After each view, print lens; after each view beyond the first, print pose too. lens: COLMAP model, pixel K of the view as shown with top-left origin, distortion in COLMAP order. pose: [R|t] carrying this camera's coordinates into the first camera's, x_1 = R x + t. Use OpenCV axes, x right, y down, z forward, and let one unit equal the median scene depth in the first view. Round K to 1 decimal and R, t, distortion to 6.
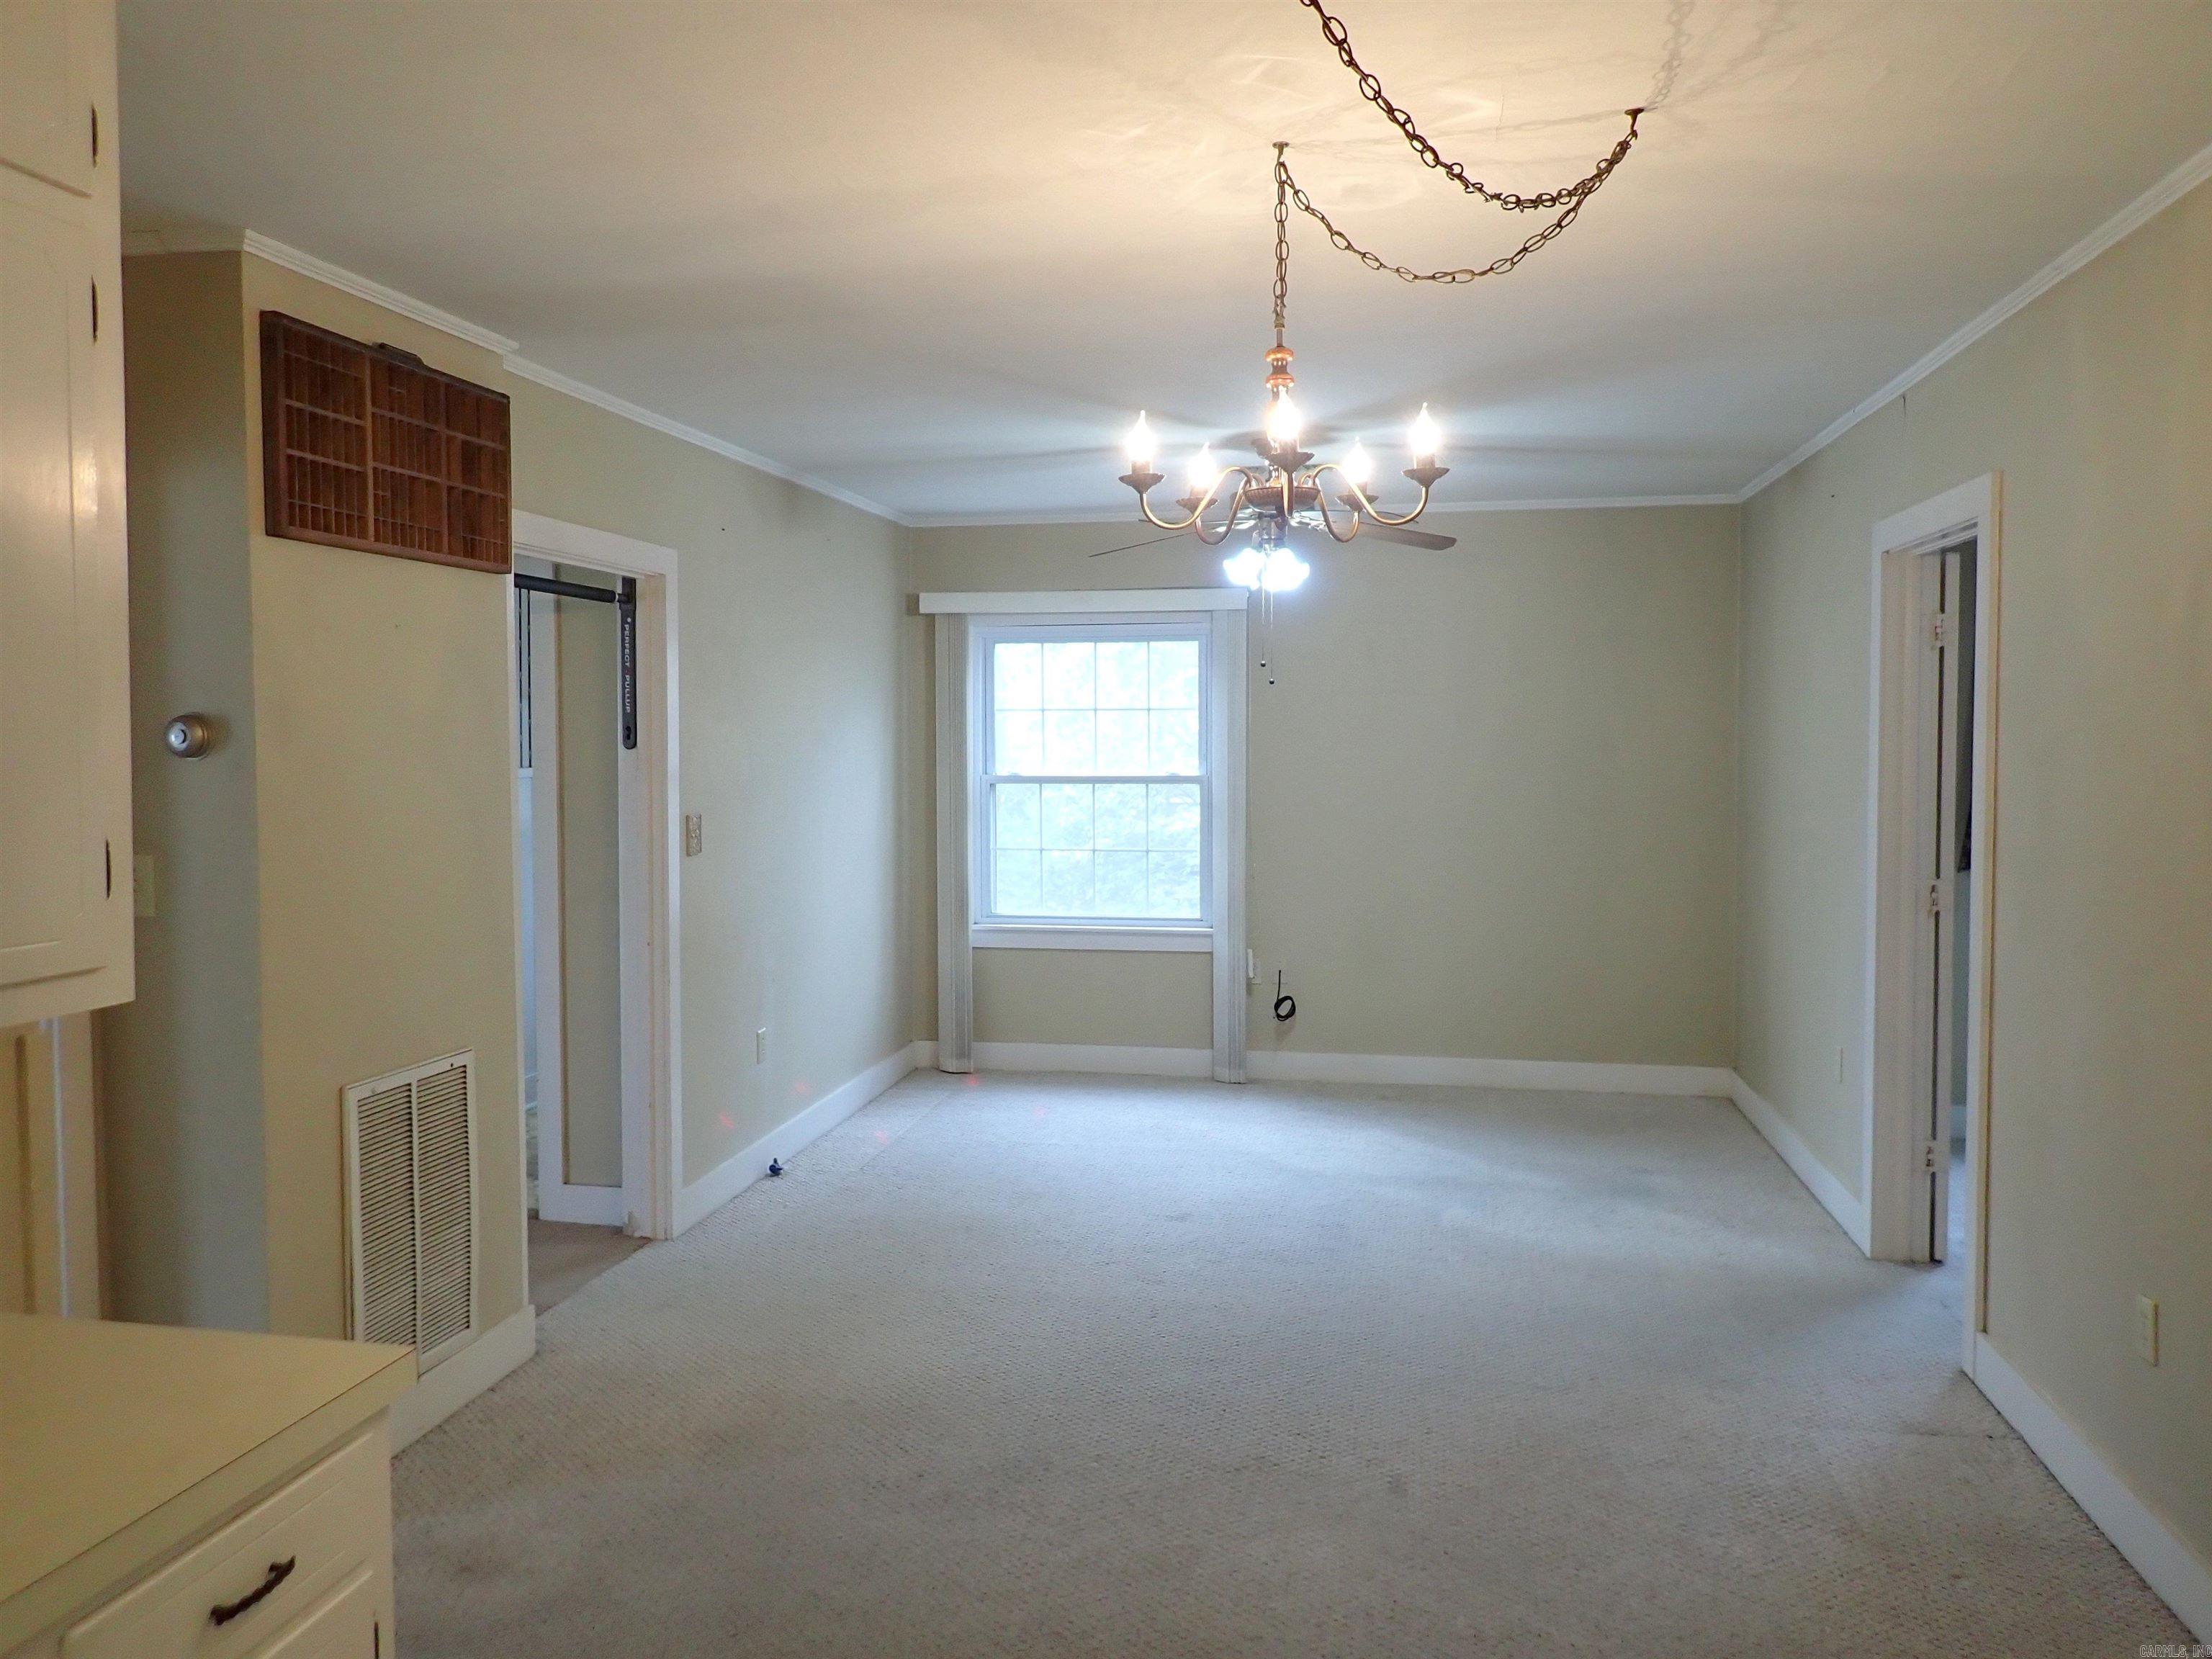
lens RADIAL K [[1622.1, 0, 1104.3], [0, 1622.1, 799.6], [0, 0, 1]] dist [0.007668, 0.000348]
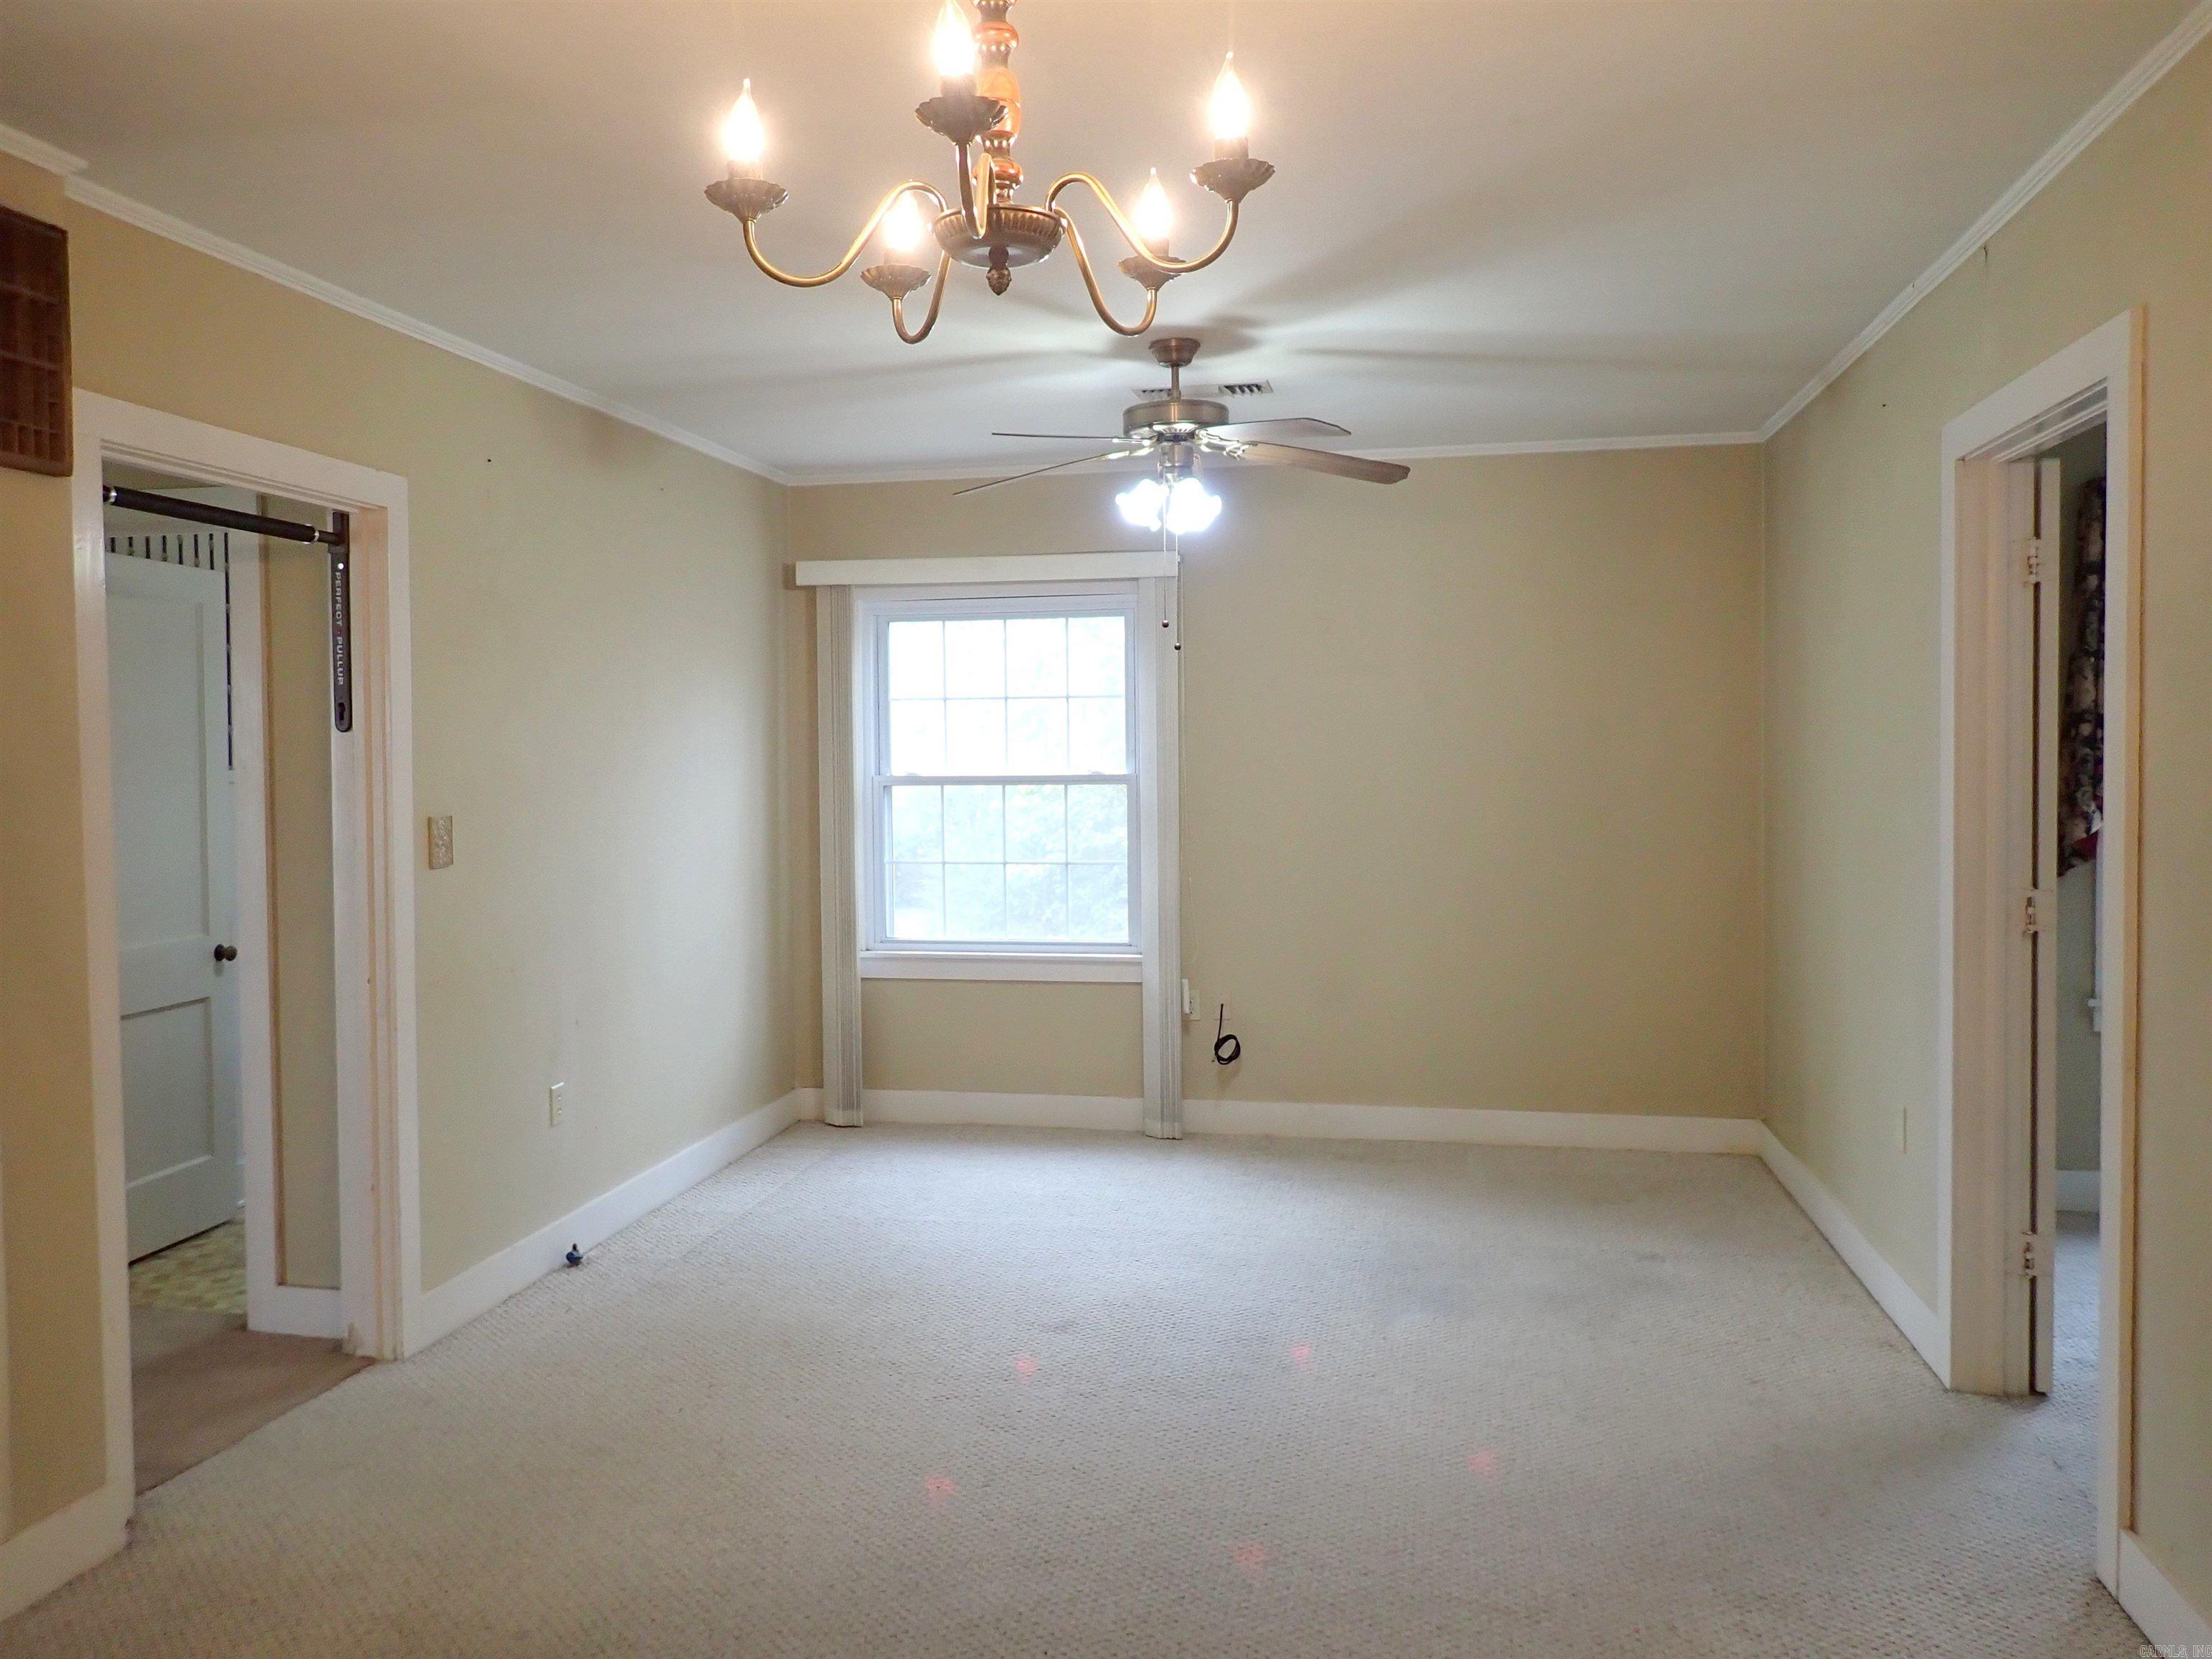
lens RADIAL K [[1622.1, 0, 1104.3], [0, 1622.1, 799.6], [0, 0, 1]] dist [0.007668, 0.000348]
pose [[0.999932, -0.005402, -0.010323, 0.073971], [0.005269, 0.999903, -0.012884, 0.012373], [0.010392, 0.012829, 0.999864, 0.201823]]
